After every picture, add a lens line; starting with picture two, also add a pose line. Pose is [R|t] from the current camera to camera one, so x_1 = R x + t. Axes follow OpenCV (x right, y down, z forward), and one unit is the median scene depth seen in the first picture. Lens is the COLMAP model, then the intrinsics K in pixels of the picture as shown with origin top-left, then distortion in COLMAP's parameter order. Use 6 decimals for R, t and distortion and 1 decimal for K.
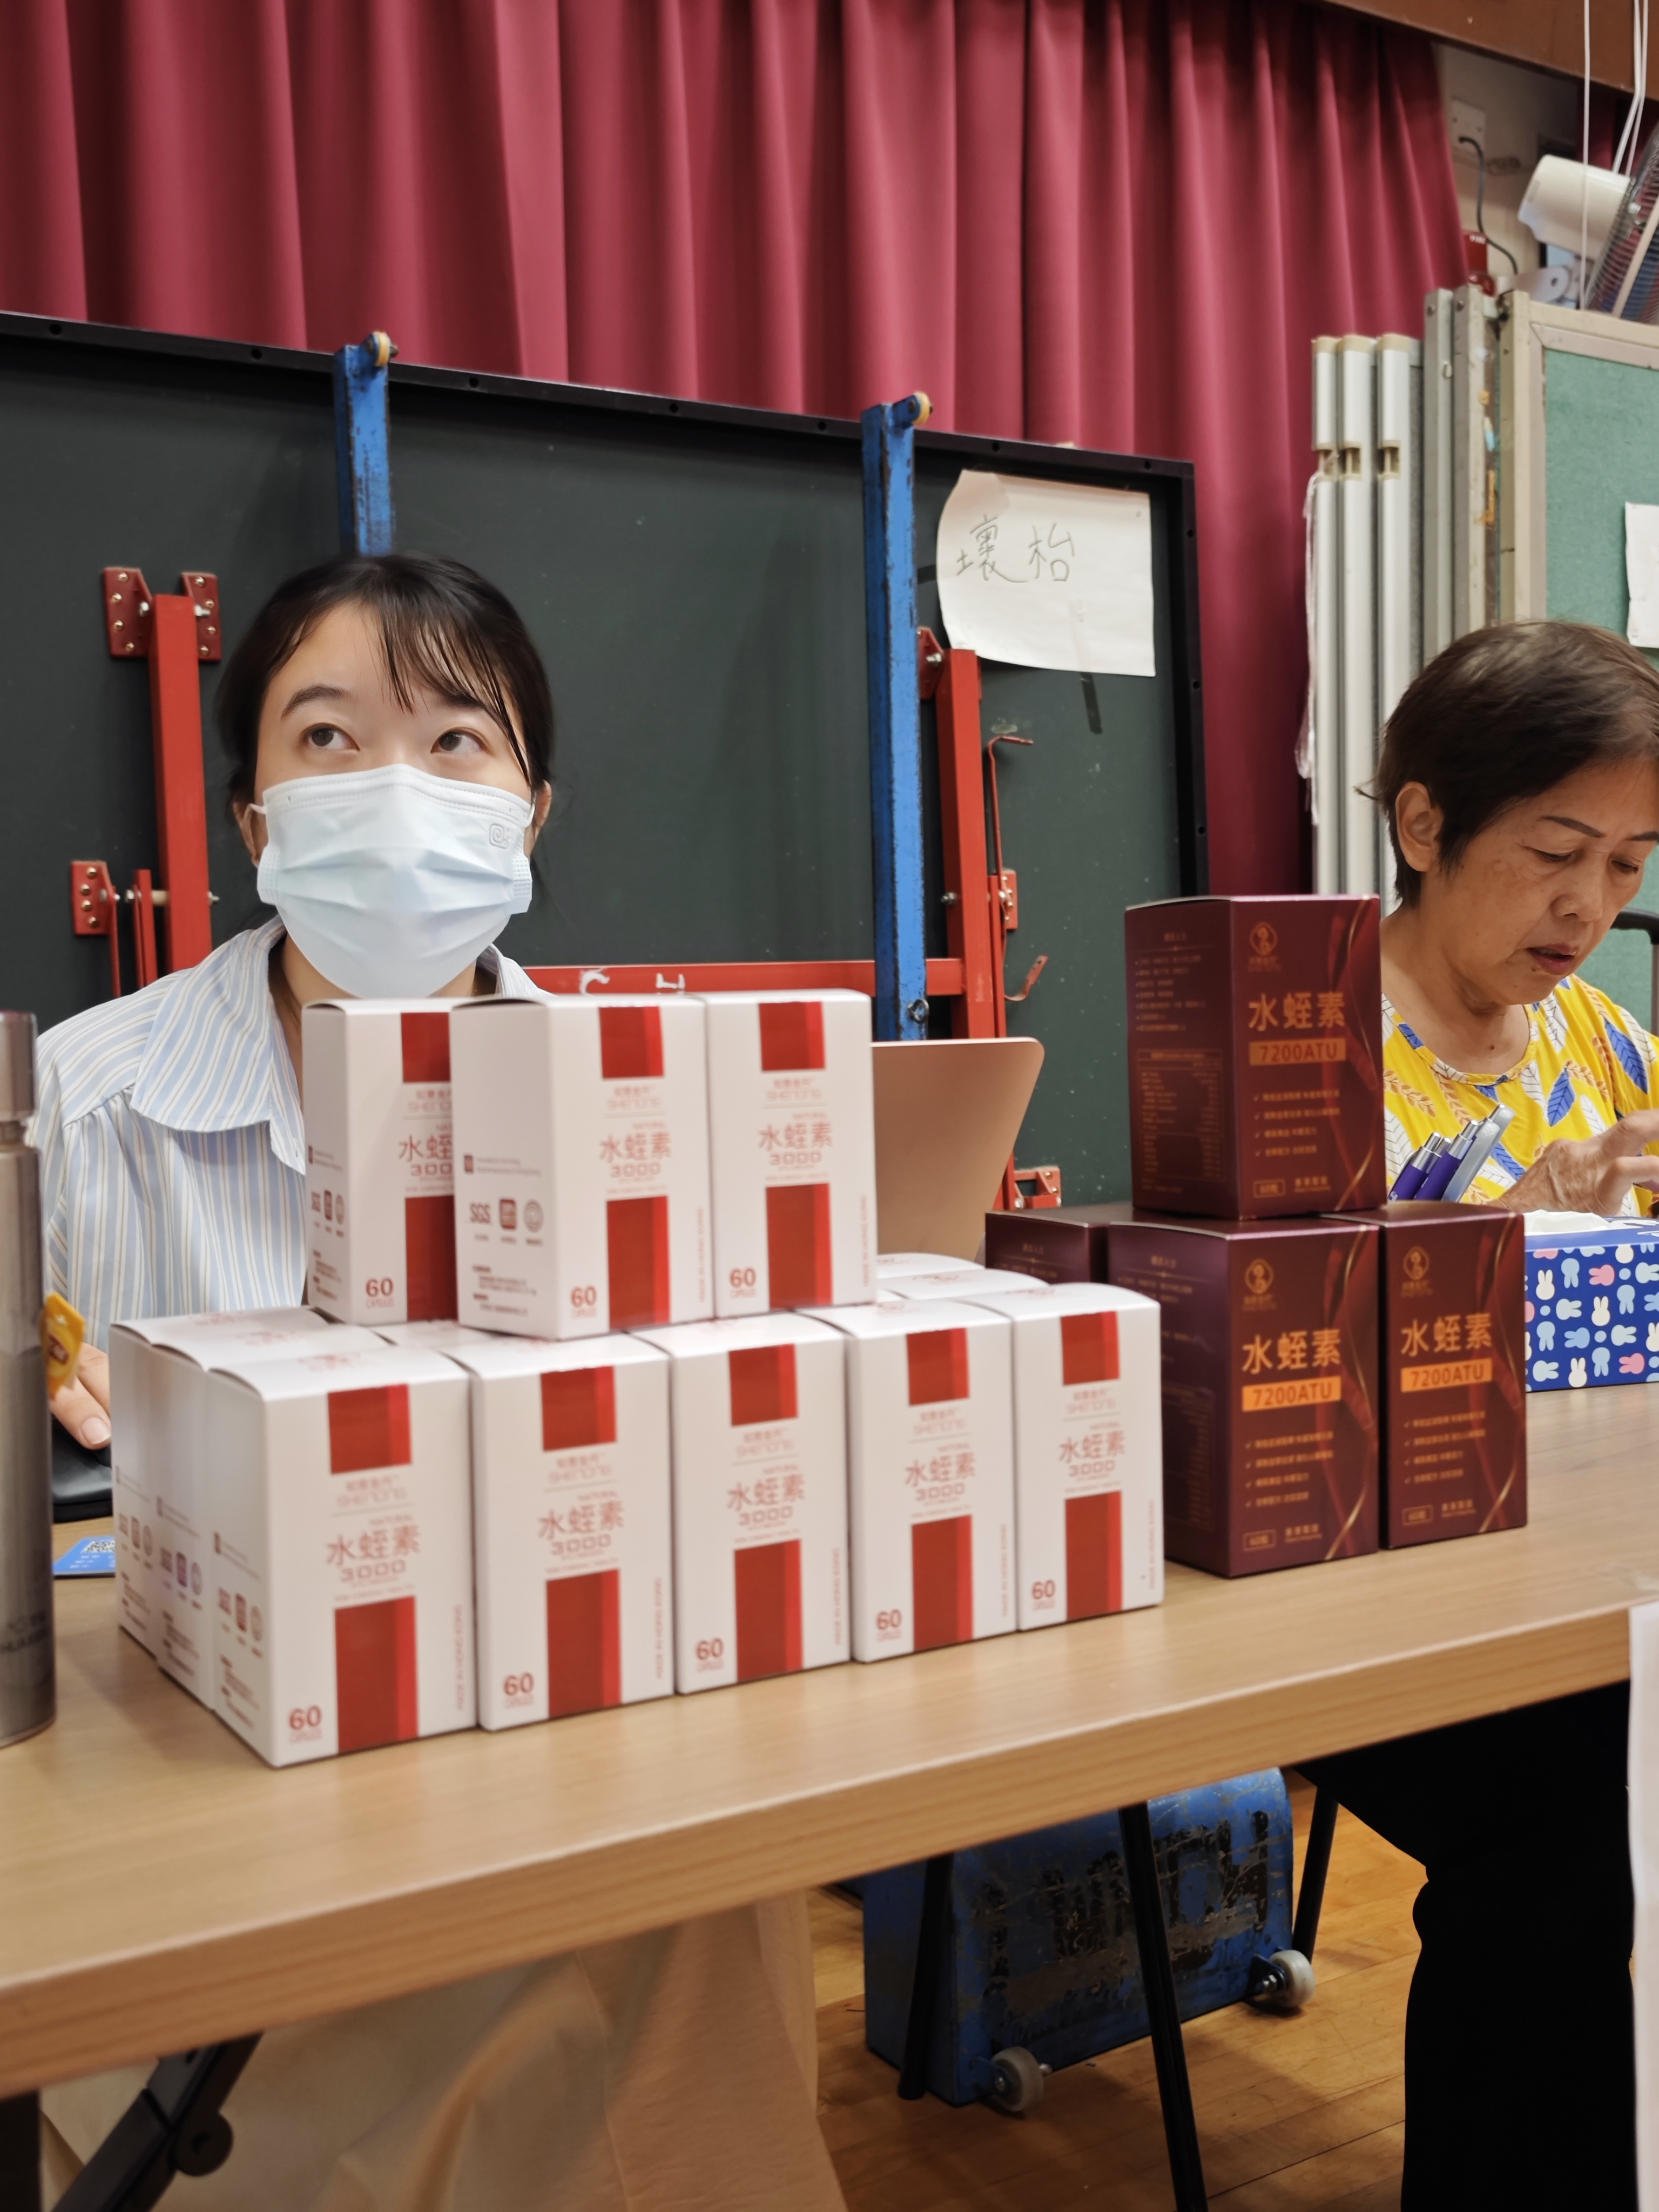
lens RADIAL K [[2234.2, 0, 829.5], [0, 2234.2, 1106.0], [0, 0, 1]] dist [0.127889, -0.318801]
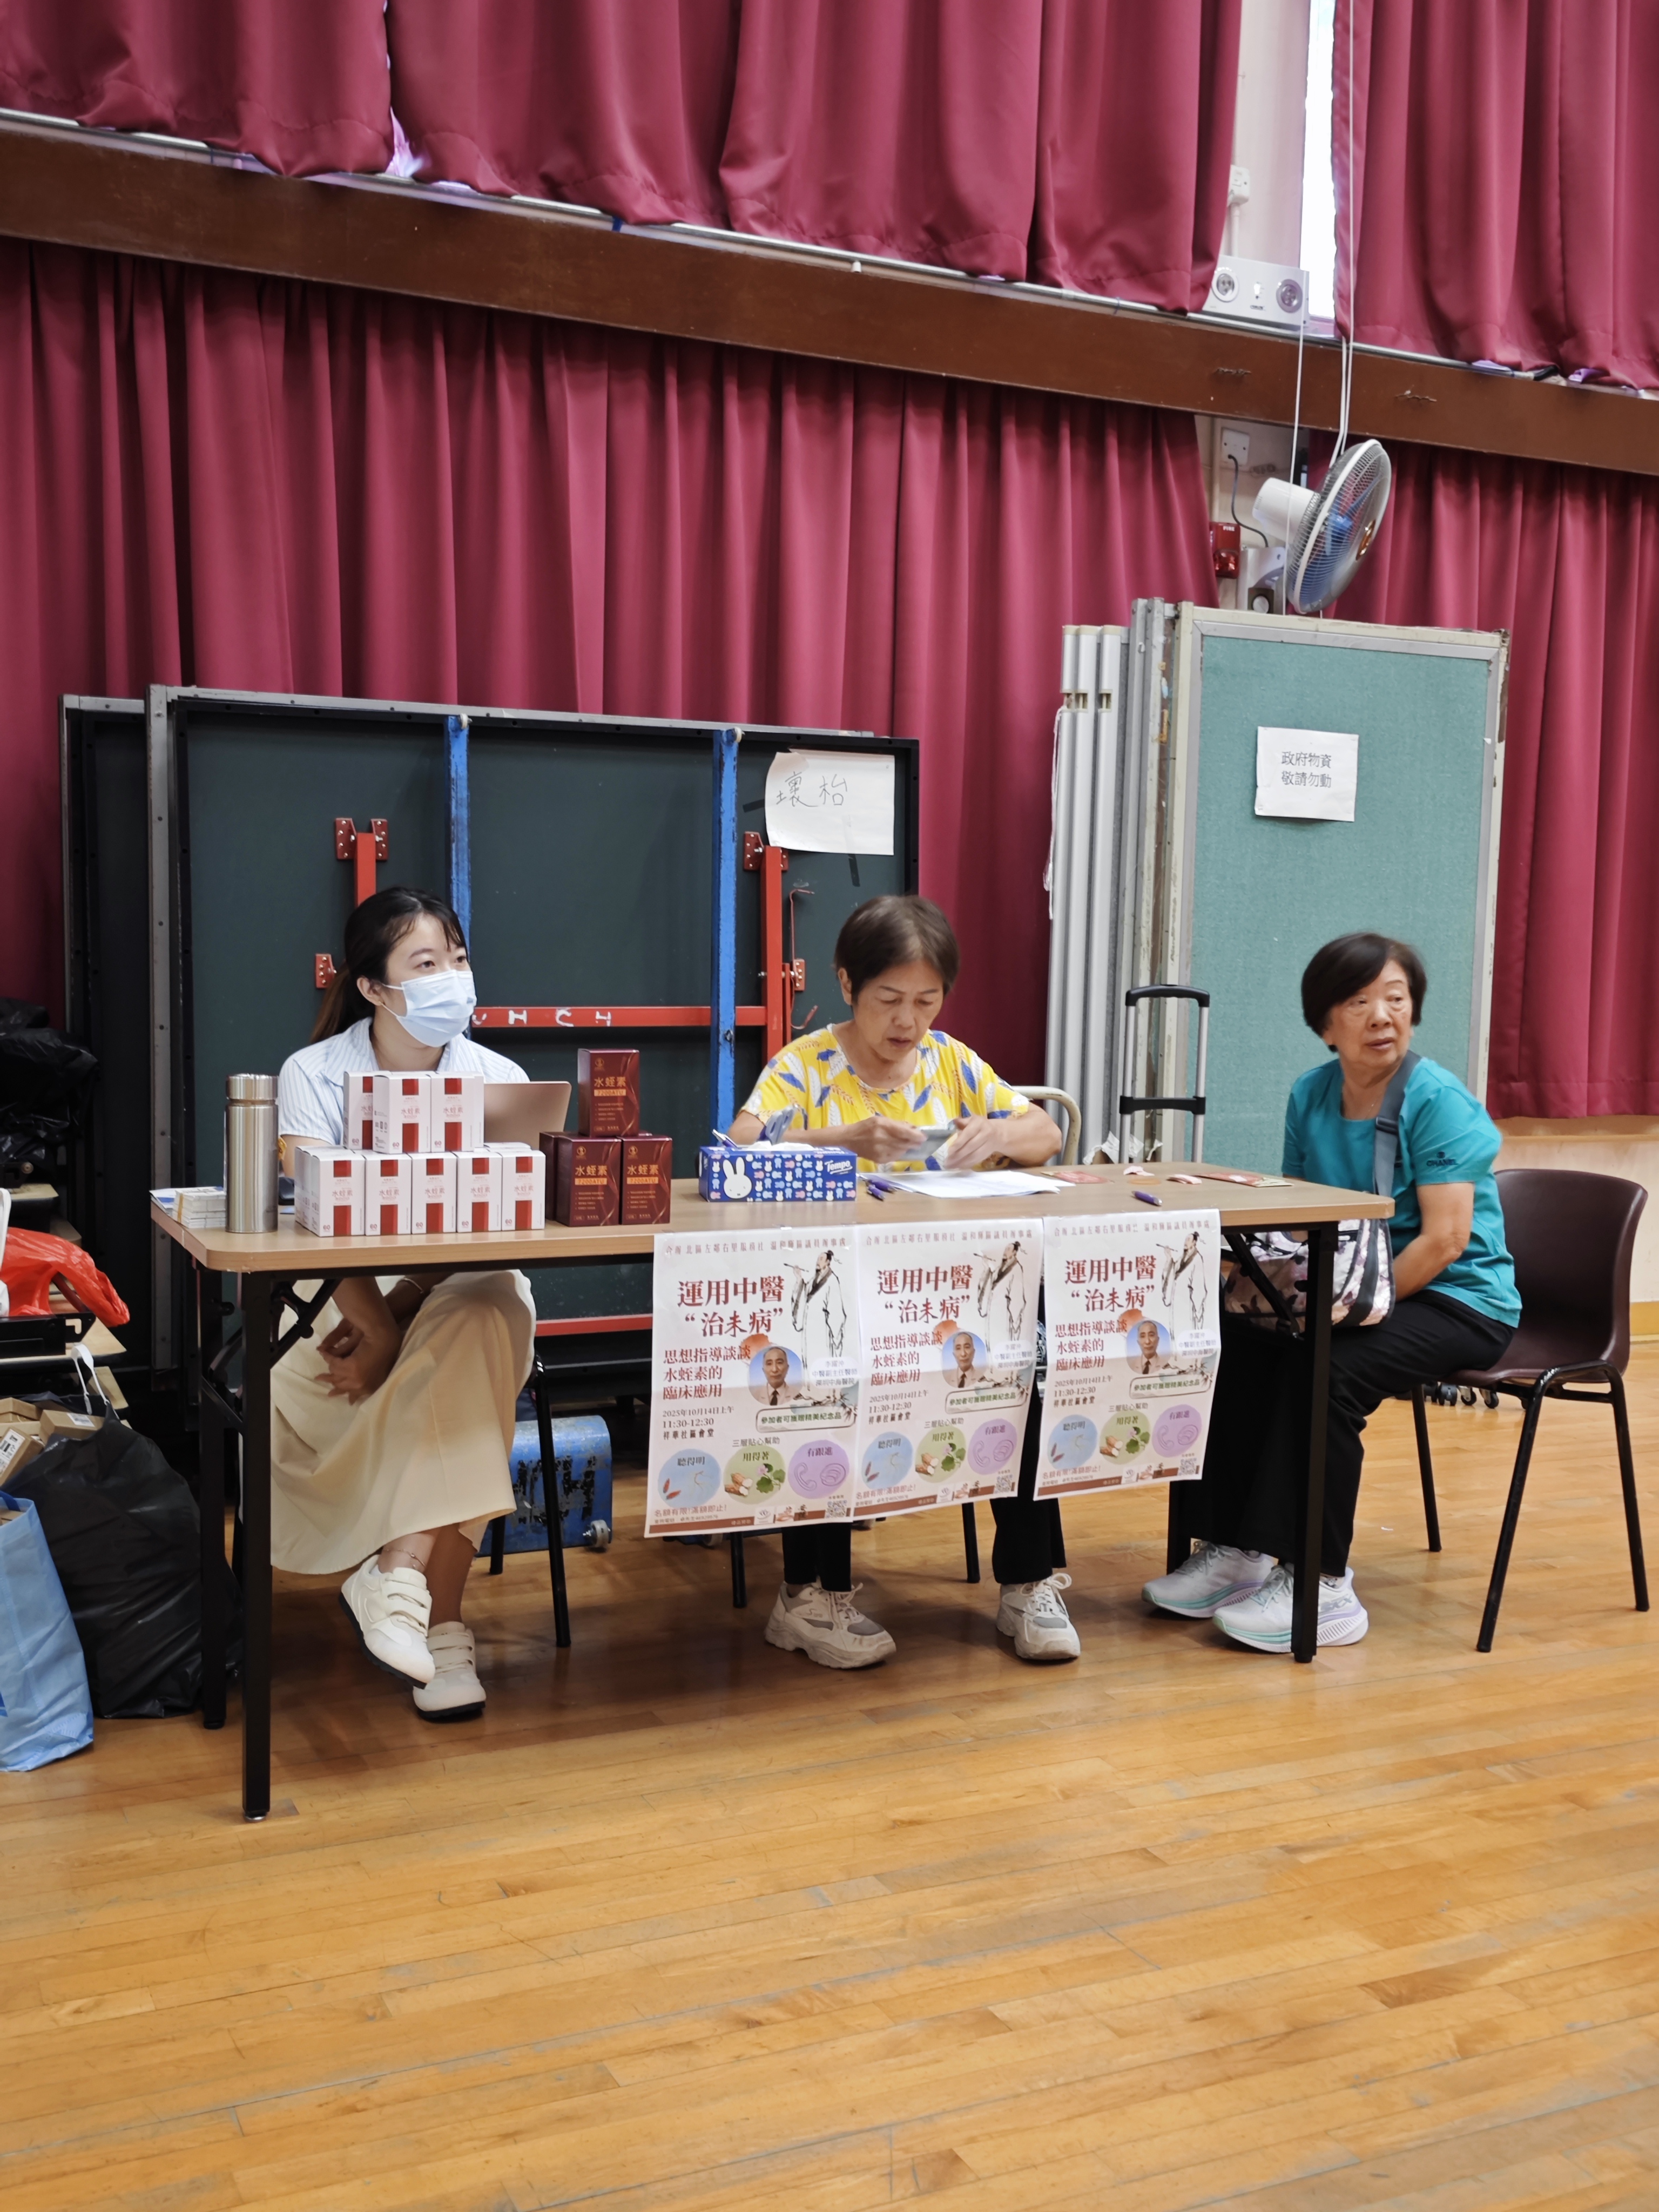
lens RADIAL K [[2234.2, 0, 829.5], [0, 2234.2, 1106.0], [0, 0, 1]] dist [0.127889, -0.318801]
pose [[0.991825, 0.048074, -0.118206, 0.410730], [-0.044274, 0.998421, 0.034568, -0.059398], [0.119681, -0.029052, 0.992387, -1.072931]]
